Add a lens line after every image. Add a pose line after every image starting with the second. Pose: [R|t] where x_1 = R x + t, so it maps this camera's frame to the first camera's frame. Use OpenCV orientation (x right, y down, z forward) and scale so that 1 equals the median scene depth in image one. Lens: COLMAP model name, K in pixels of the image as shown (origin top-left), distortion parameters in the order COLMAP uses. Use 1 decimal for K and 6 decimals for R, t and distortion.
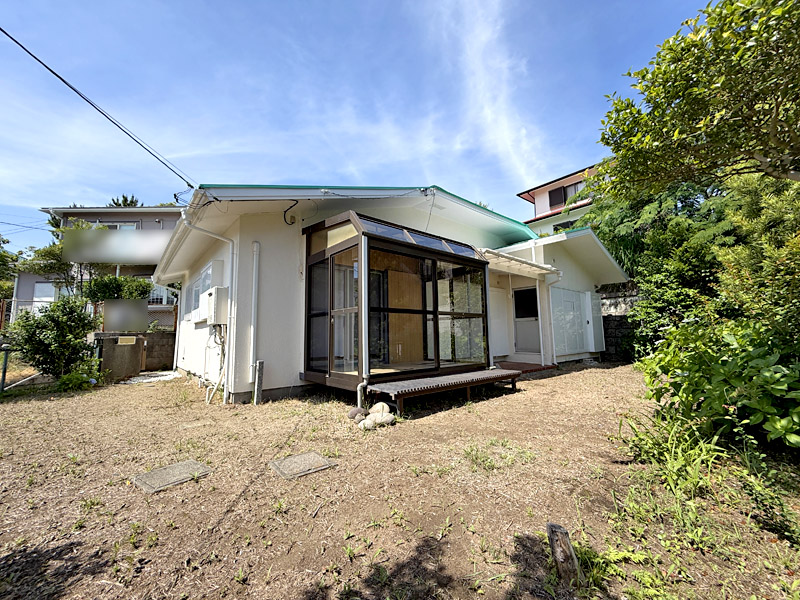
lens RADIAL K [[318.1, 0, 397.4], [0, 318.1, 300.5], [0, 0, 1]] dist [0.002545, -0.000210]
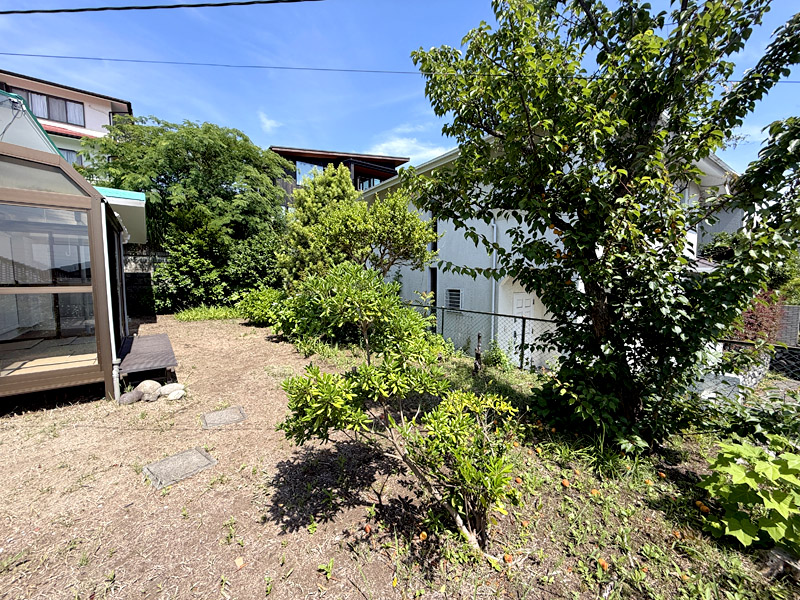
lens RADIAL K [[318.1, 0, 398.5], [0, 318.1, 301.1], [0, 0, 1]] dist [0.002545, -0.000210]
pose [[0.045752, -0.059536, 0.997177, -0.451129], [-0.113248, 0.991478, 0.064392, -0.041226], [-0.992513, -0.115874, 0.038620, 0.076983]]
